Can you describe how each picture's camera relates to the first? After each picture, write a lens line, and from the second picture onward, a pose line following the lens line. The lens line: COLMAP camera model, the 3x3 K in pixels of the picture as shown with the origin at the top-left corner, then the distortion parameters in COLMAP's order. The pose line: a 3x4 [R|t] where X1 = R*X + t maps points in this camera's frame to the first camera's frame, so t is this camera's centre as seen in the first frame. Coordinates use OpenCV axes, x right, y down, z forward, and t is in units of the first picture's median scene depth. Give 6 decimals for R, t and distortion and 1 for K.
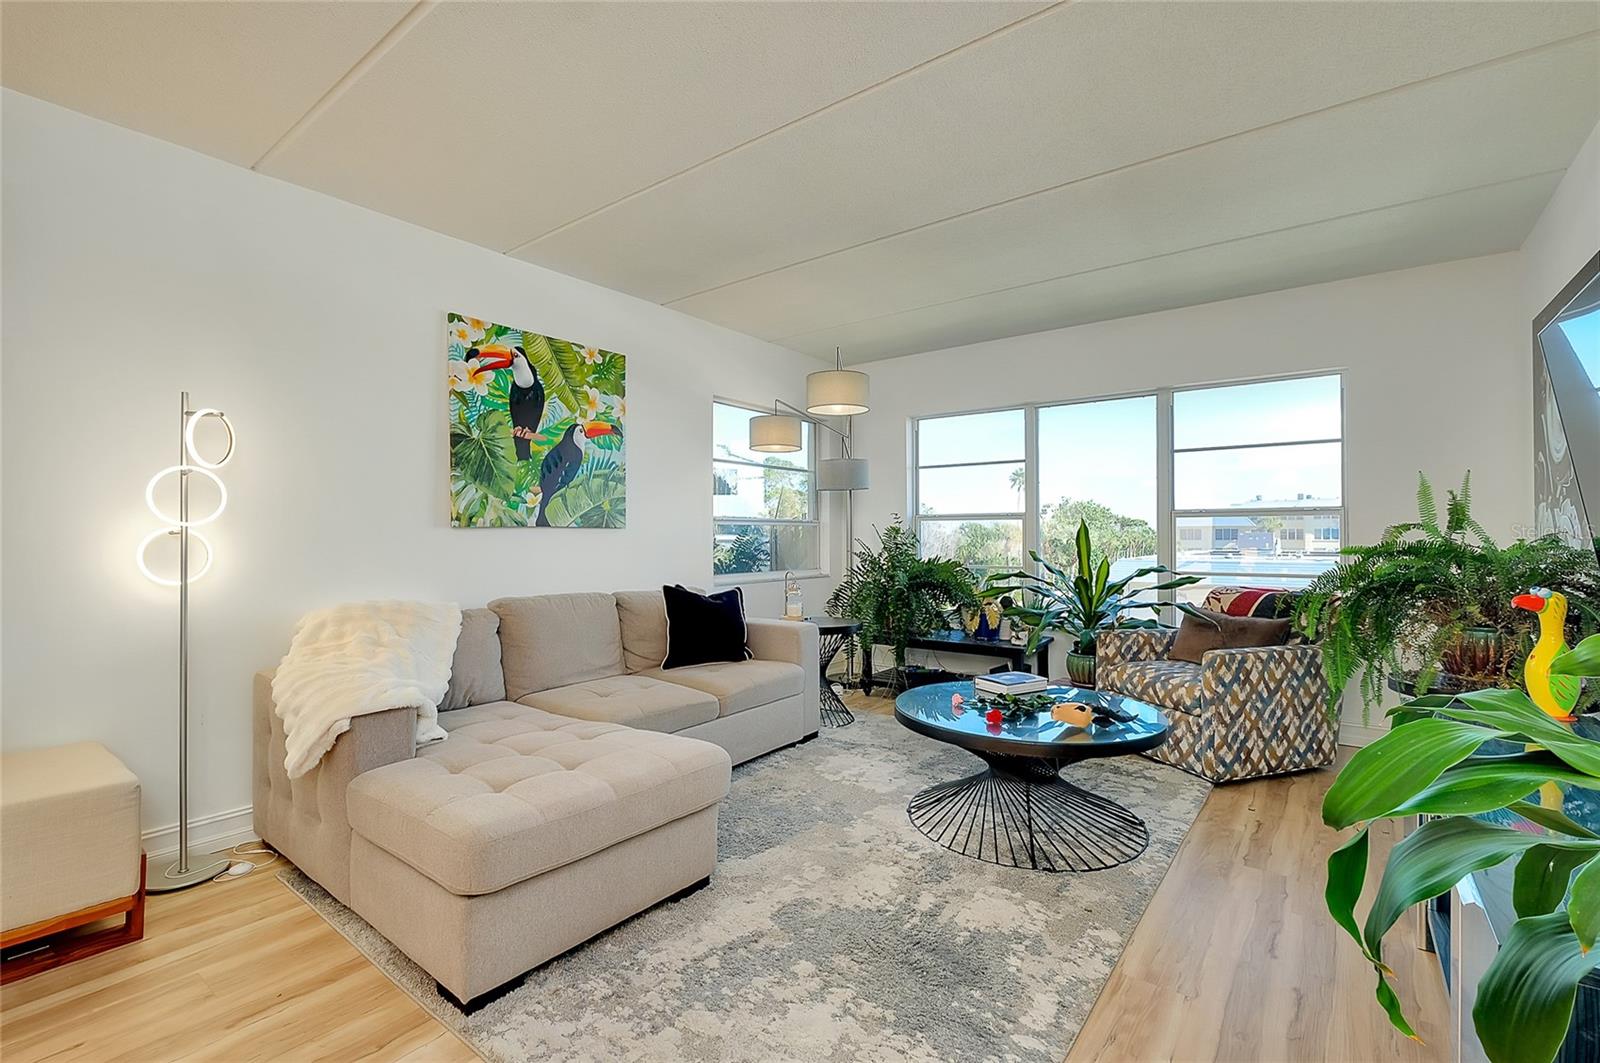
lens RADIAL K [[711.8, 0, 764.4], [0, 711.8, 529.4], [0, 0, 1]] dist [-0.003080, -0.000139]
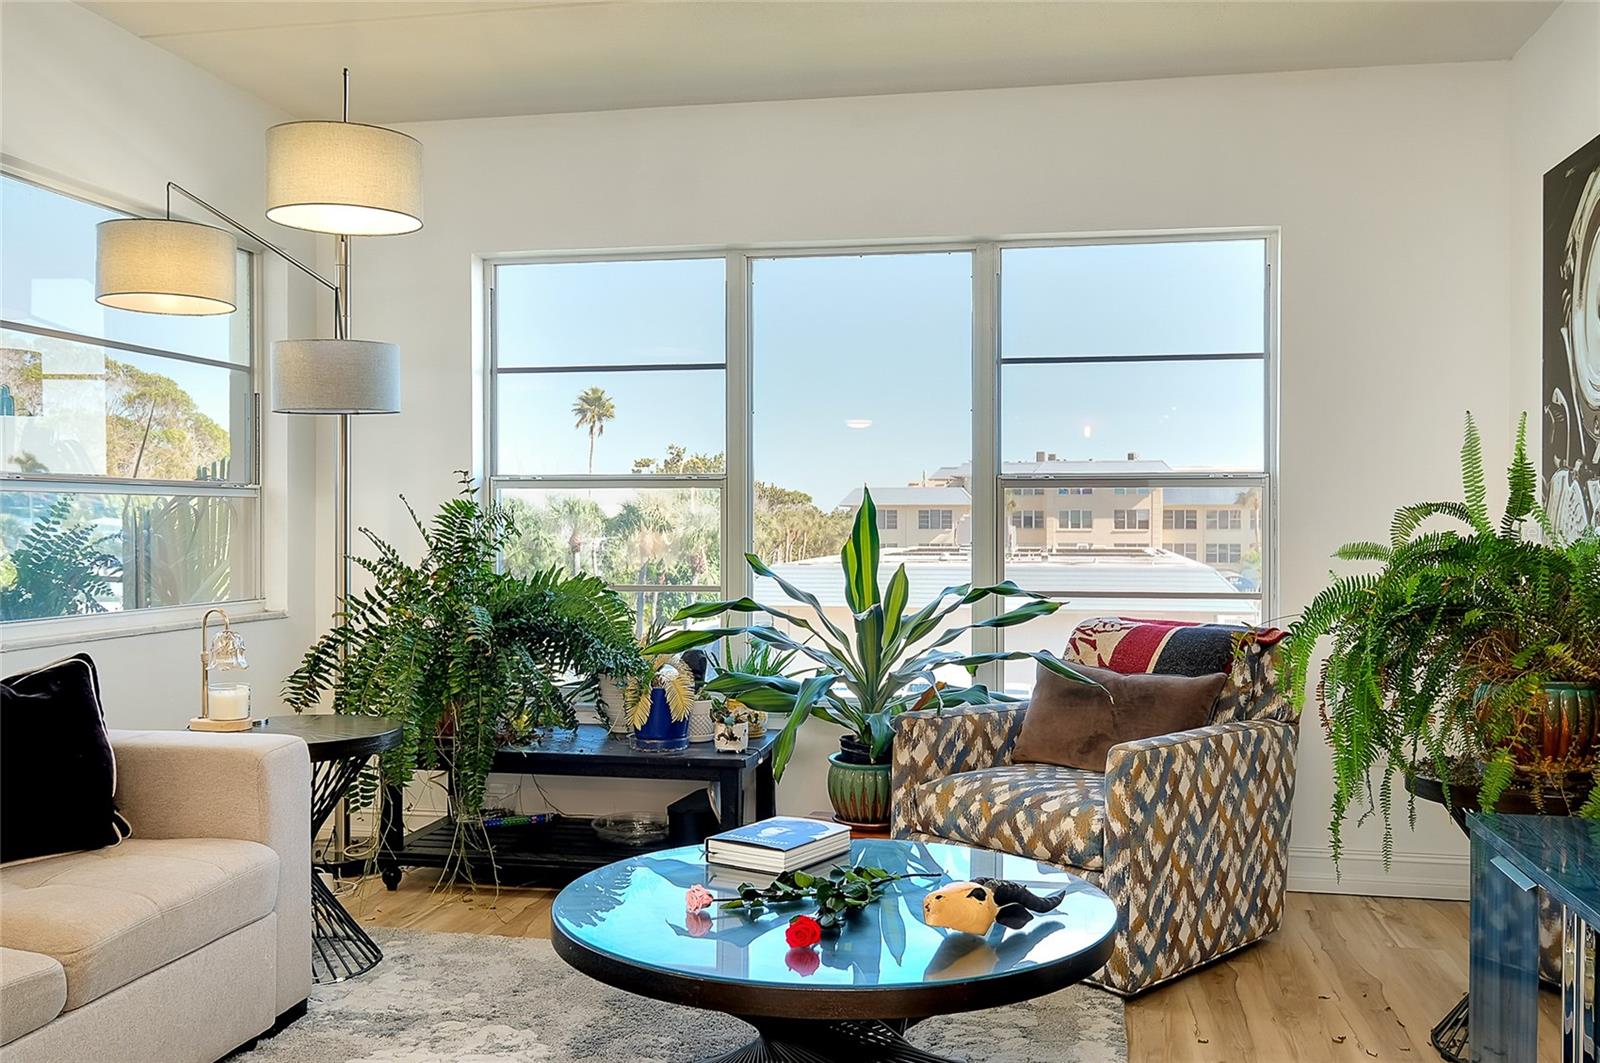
lens RADIAL K [[1451.5, 0, 768.3], [0, 1451.5, 530.3], [0, 0, 1]] dist [0.006139, 0.008106]
pose [[0.889123, -0.000264, 0.457669, -0.077611], [-0.006989, 0.999875, 0.014156, 0.000748], [-0.457616, -0.015786, 0.889010, 0.151625]]
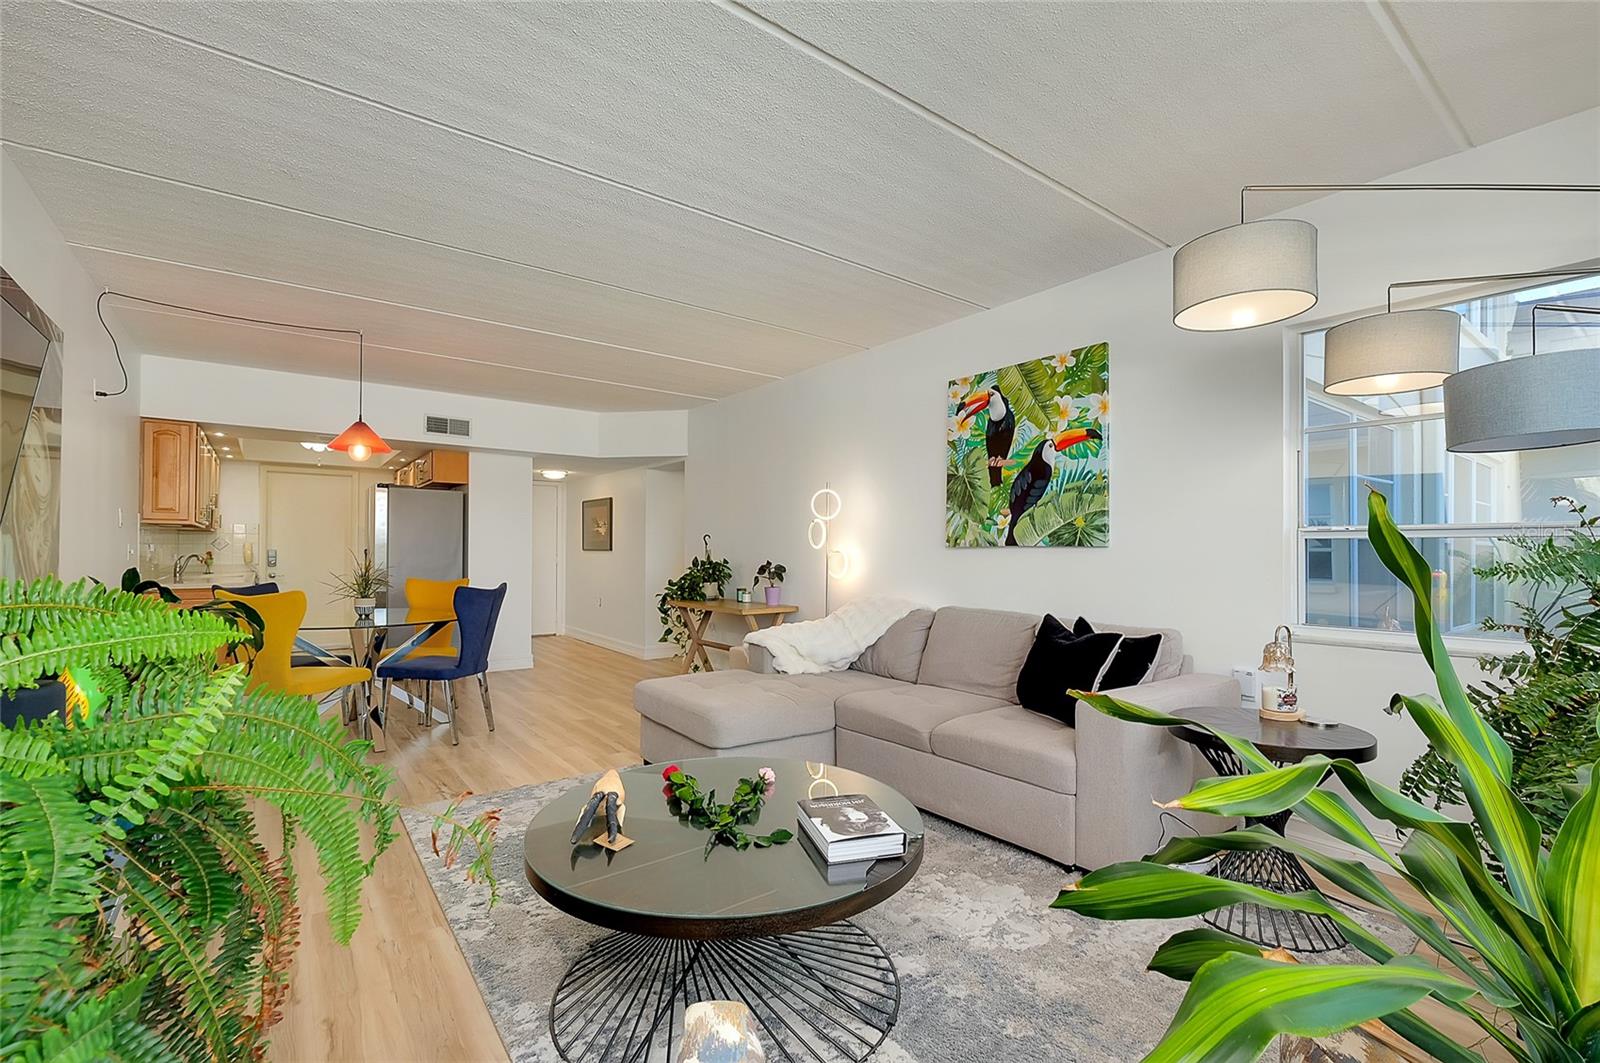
lens RADIAL K [[659.6, 0, 812.1], [0, 659.6, 547.5], [0, 0, 1]] dist [-0.000454, -0.000009]
pose [[-0.194385, -0.005353, -0.980911, 0.720420], [0.004644, 0.999969, -0.006377, 0.003199], [0.980914, -0.005795, -0.194354, 0.912362]]
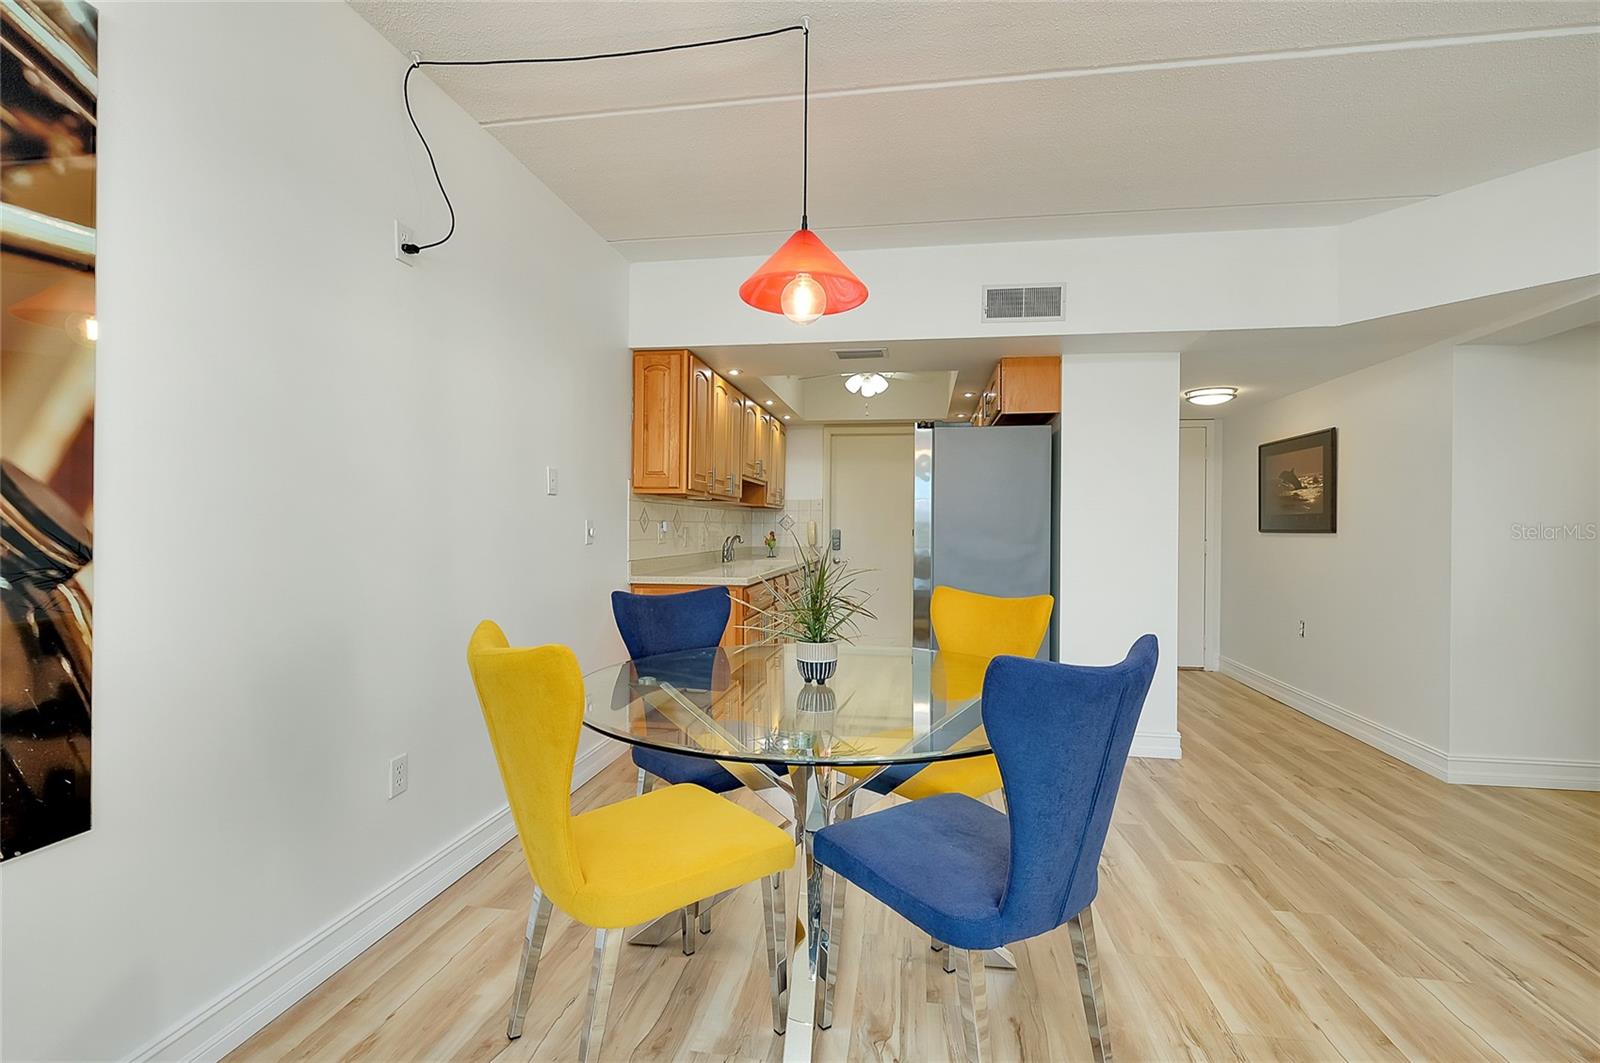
lens RADIAL K [[711.8, 0, 764.4], [0, 711.8, 529.4], [0, 0, 1]] dist [-0.003080, -0.000139]
pose [[-0.885173, -0.004178, -0.465242, 0.007862], [-0.001627, 0.999981, -0.005885, -0.000629], [0.465258, -0.004453, -0.885164, 0.366577]]
